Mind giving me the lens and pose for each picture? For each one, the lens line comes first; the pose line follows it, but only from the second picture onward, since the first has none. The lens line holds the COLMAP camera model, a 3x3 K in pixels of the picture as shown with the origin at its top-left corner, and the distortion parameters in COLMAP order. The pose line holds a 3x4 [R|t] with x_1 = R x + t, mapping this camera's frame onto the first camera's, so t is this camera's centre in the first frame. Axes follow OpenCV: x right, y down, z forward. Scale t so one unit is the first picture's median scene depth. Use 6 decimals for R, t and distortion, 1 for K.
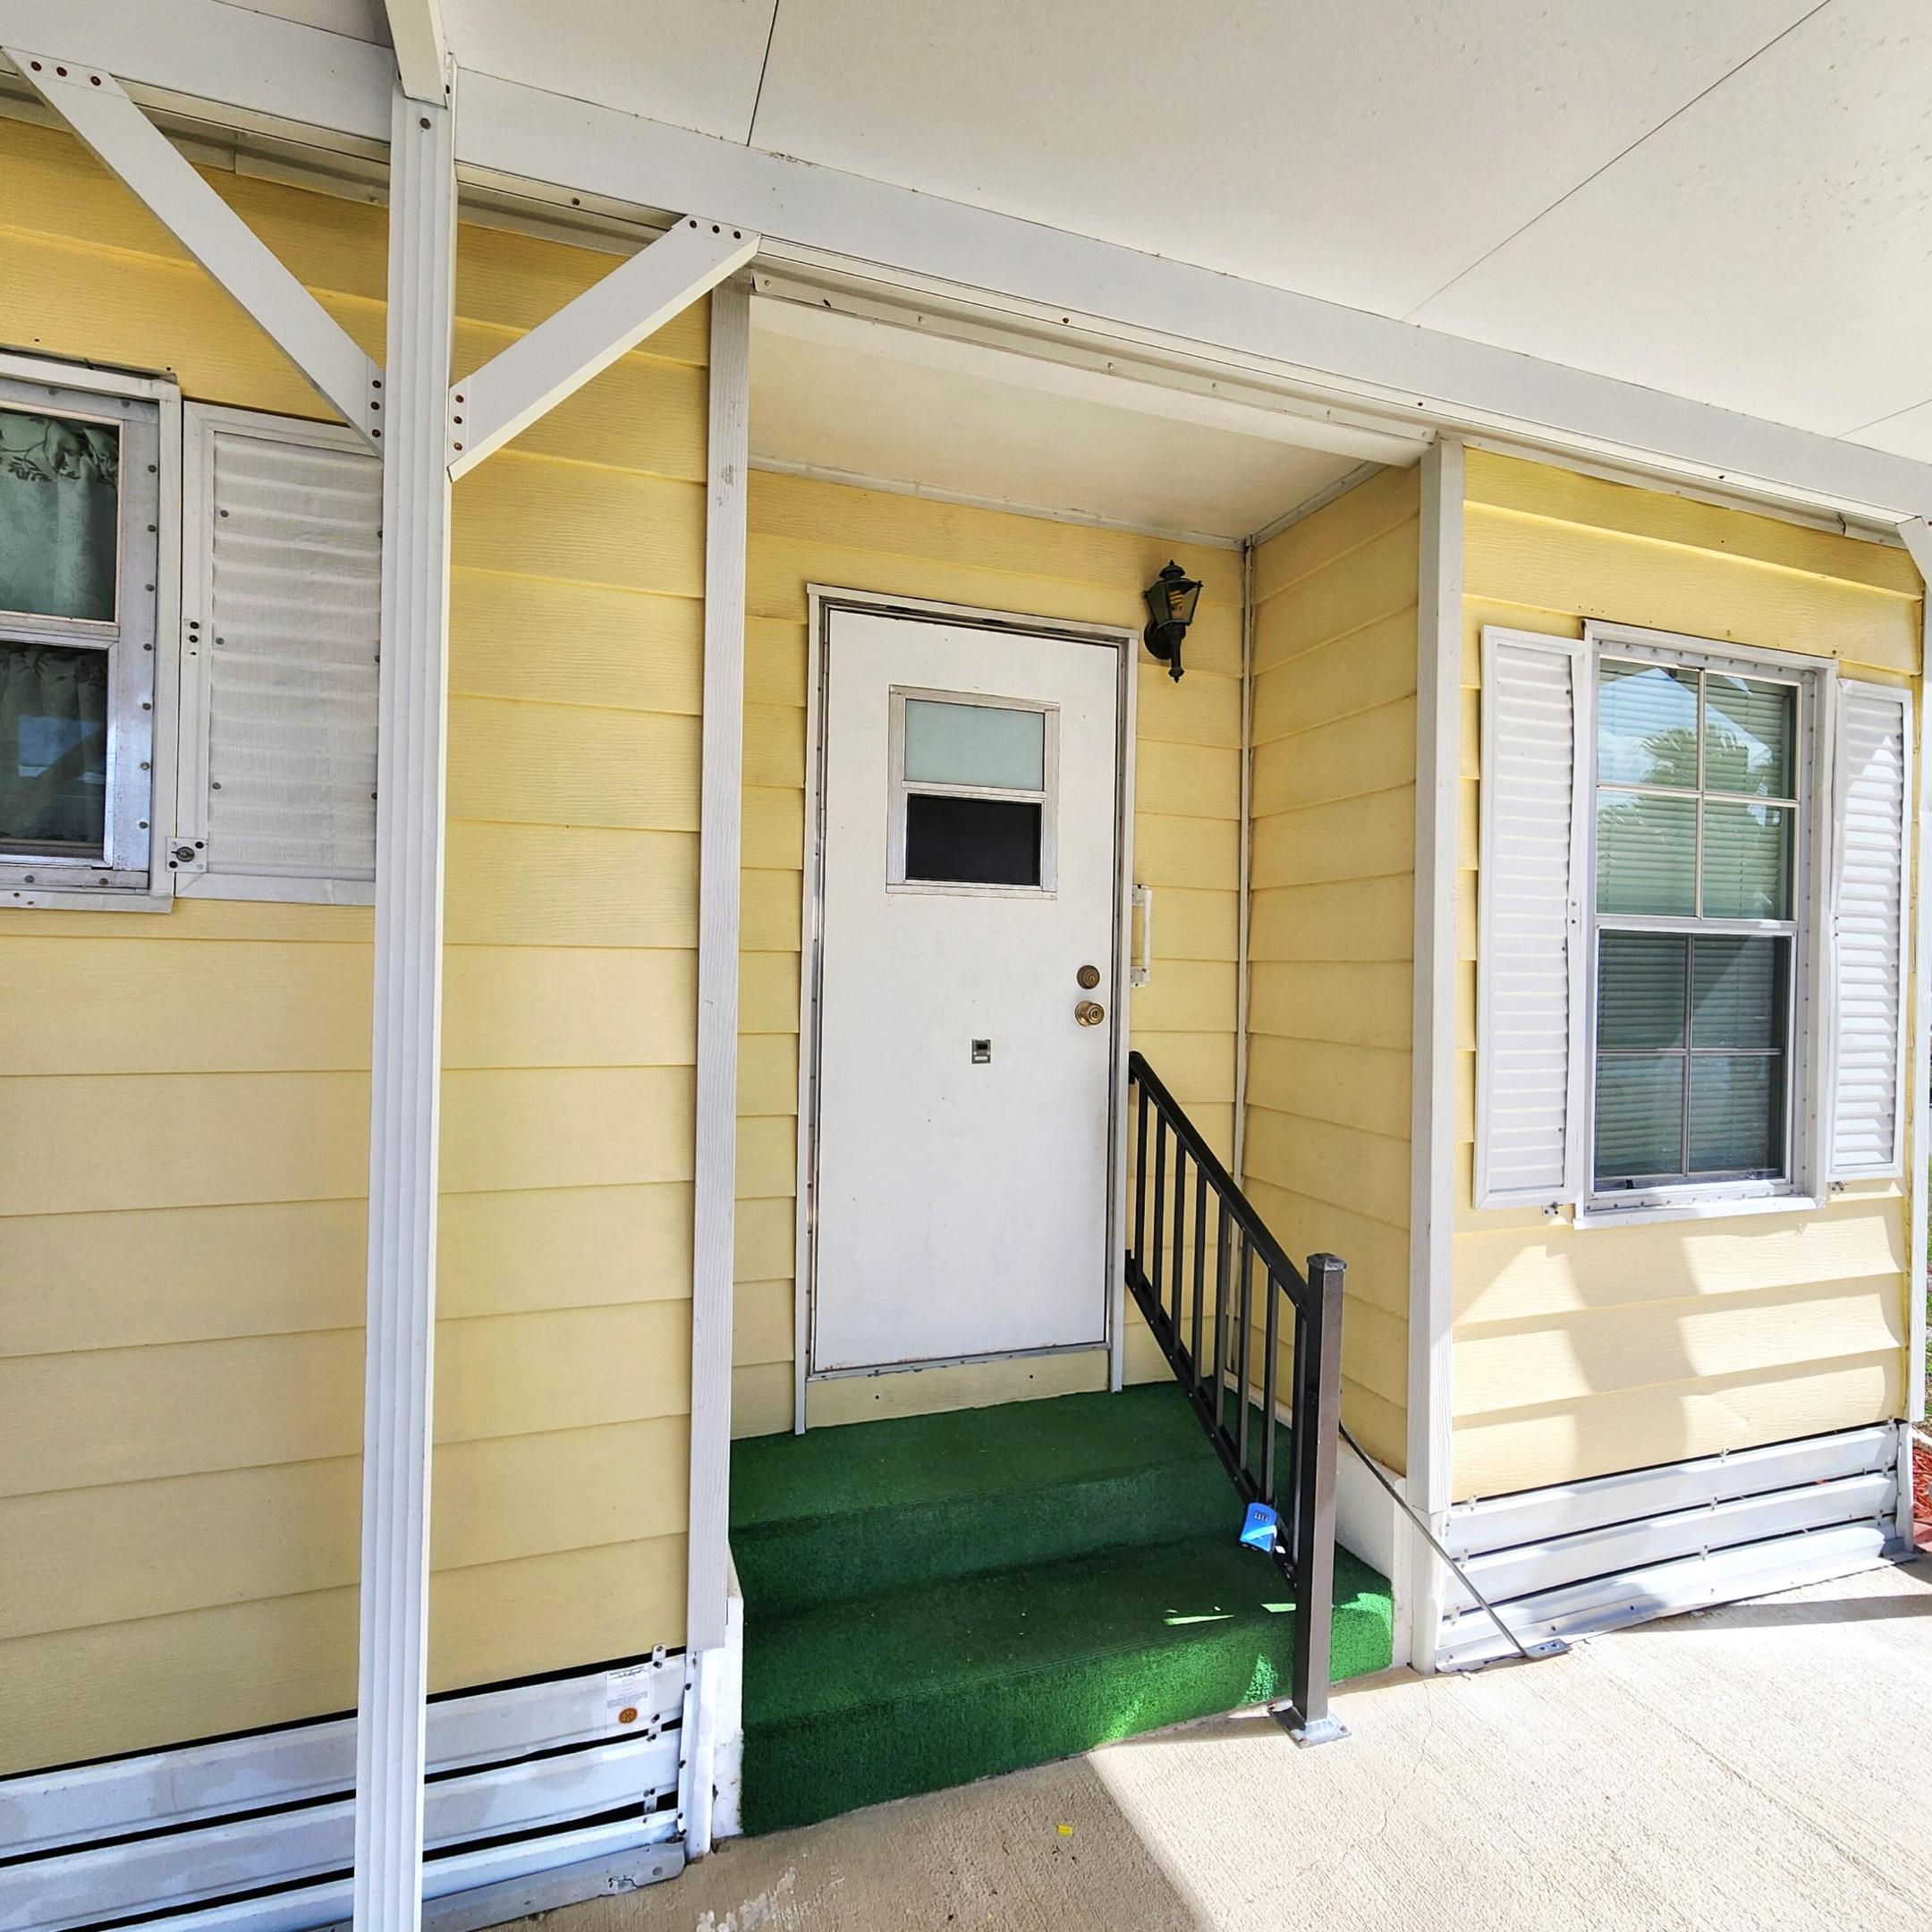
lens RADIAL K [[1063.9, 0, 965.4], [0, 1063.9, 972.2], [0, 0, 1]] dist [0.001427, -0.000467]
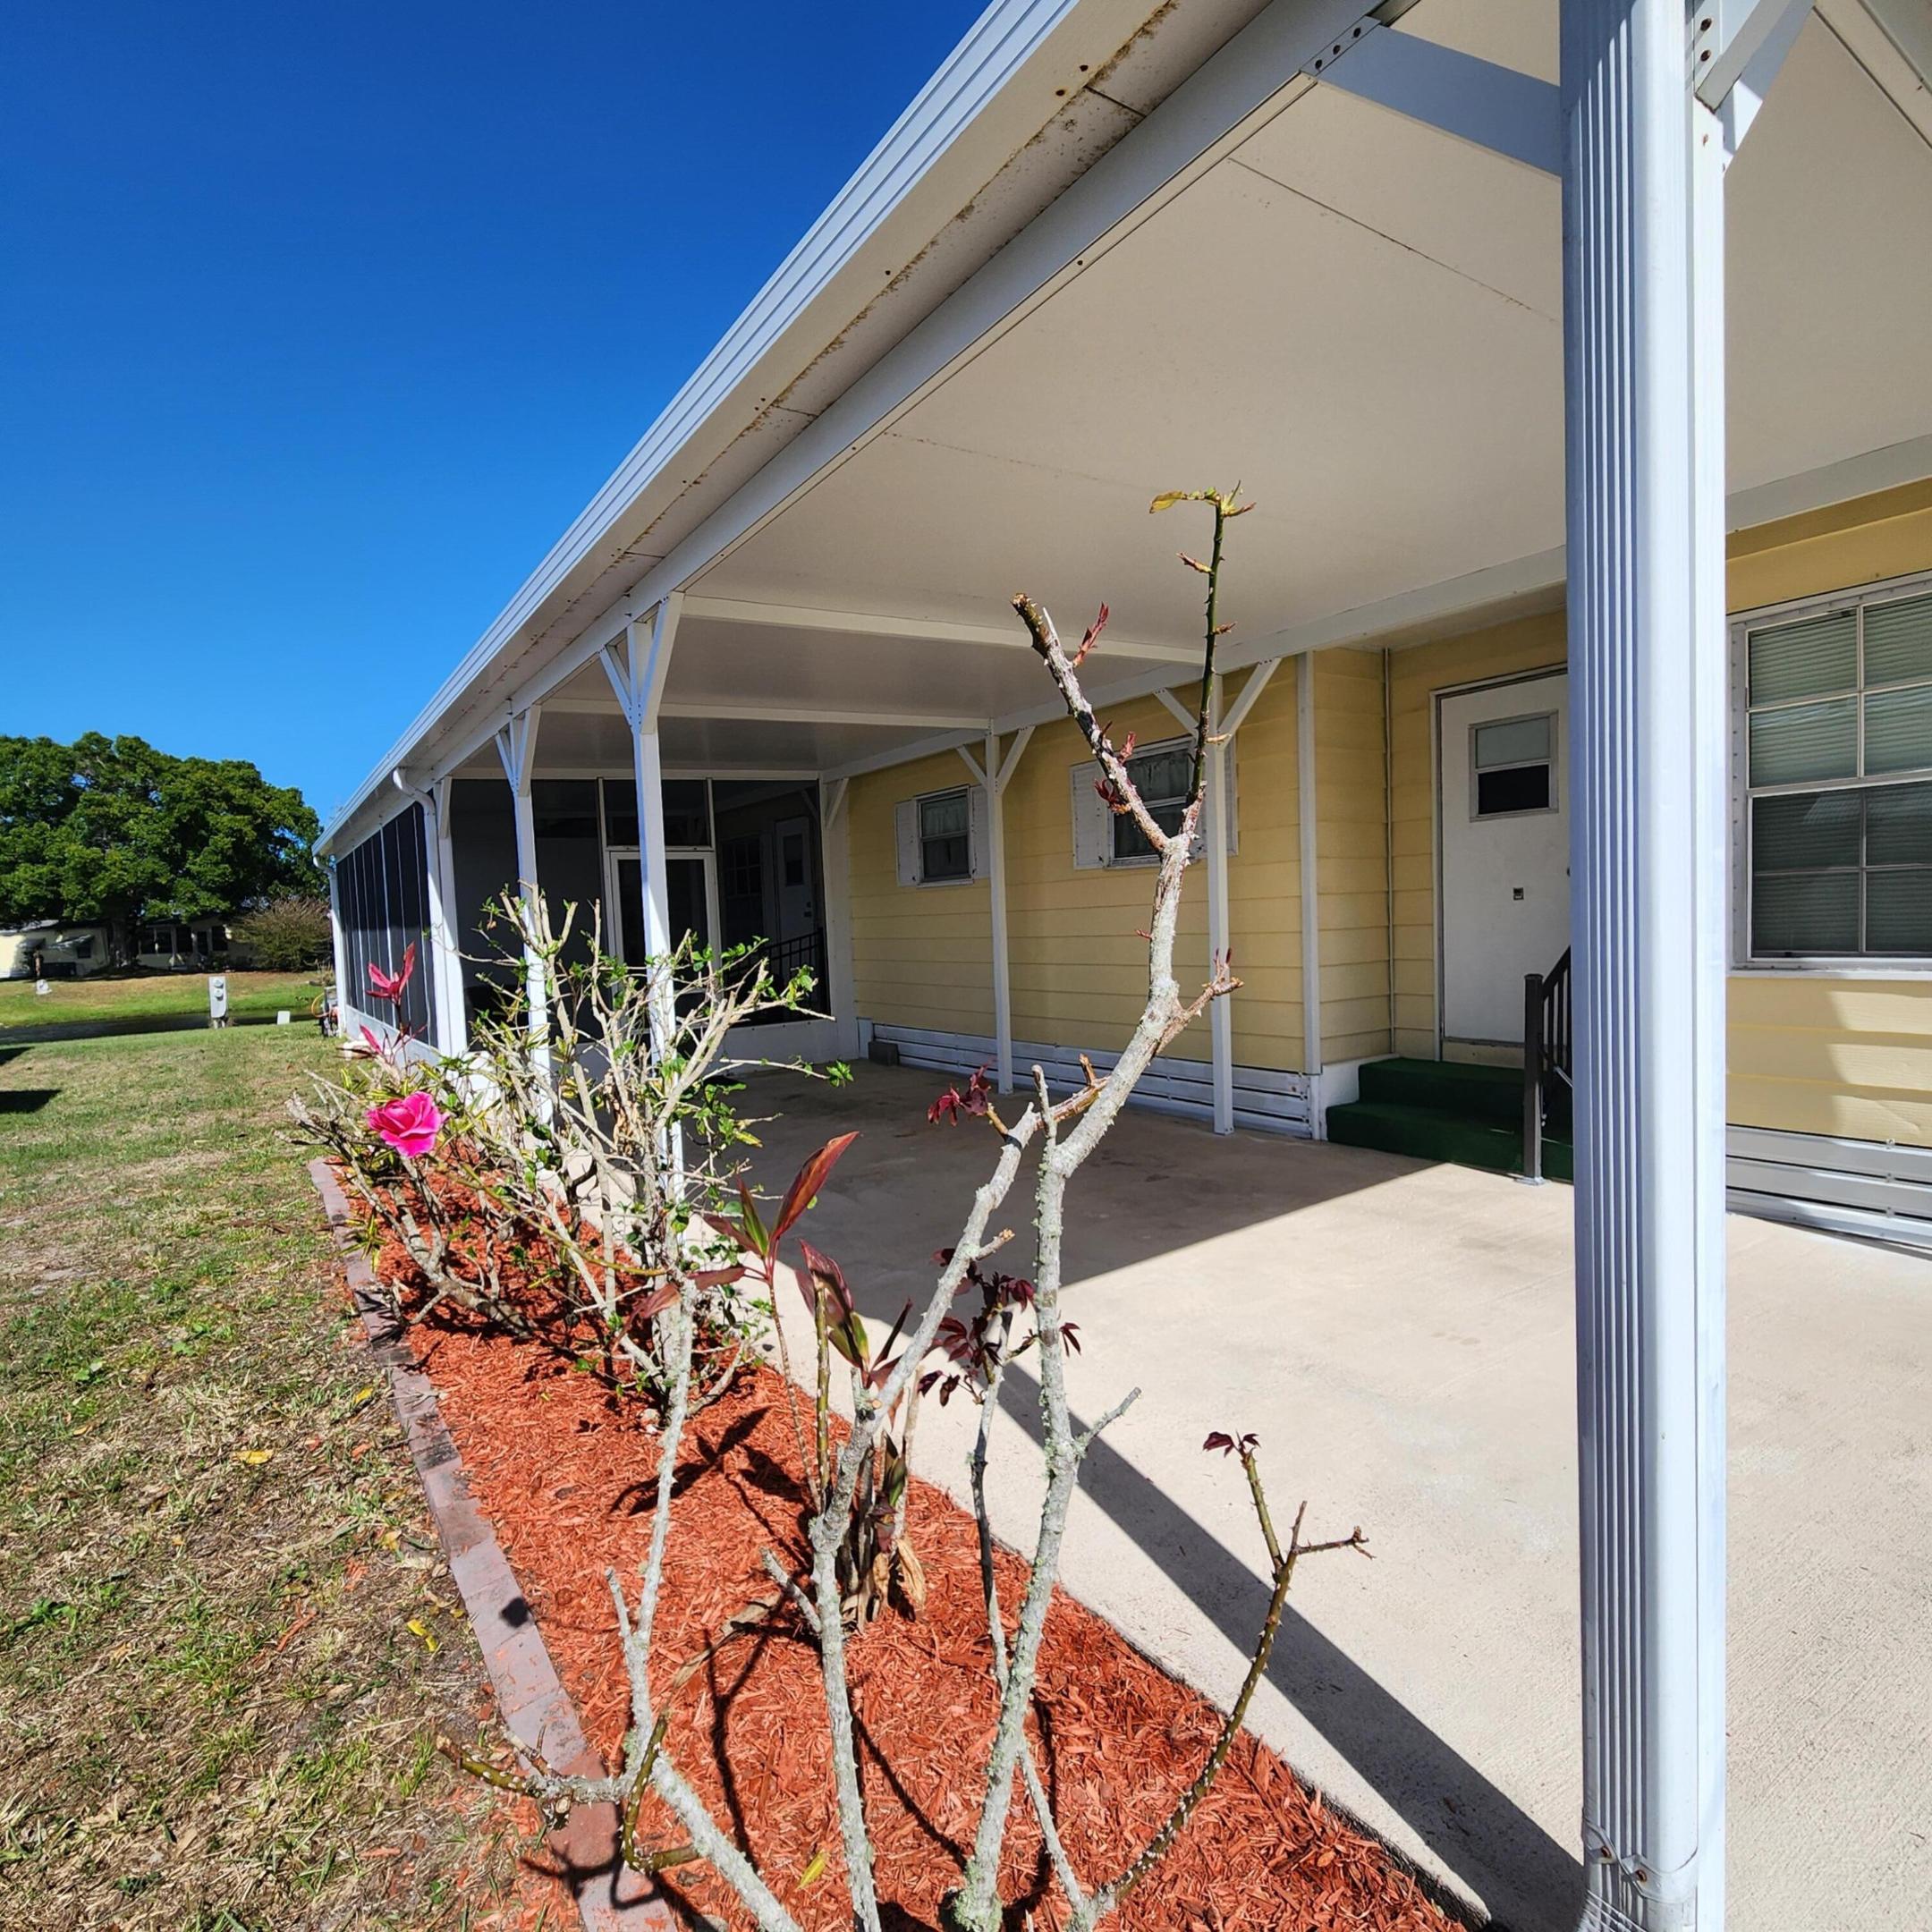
lens RADIAL K [[1063.9, 0, 965.4], [0, 1063.9, 972.2], [0, 0, 1]] dist [0.001427, -0.000467]
pose [[0.264260, 0.022670, -0.964185, 1.794644], [0.042795, 0.998463, 0.035204, 0.113090], [0.963502, -0.050565, 0.262884, -0.588265]]
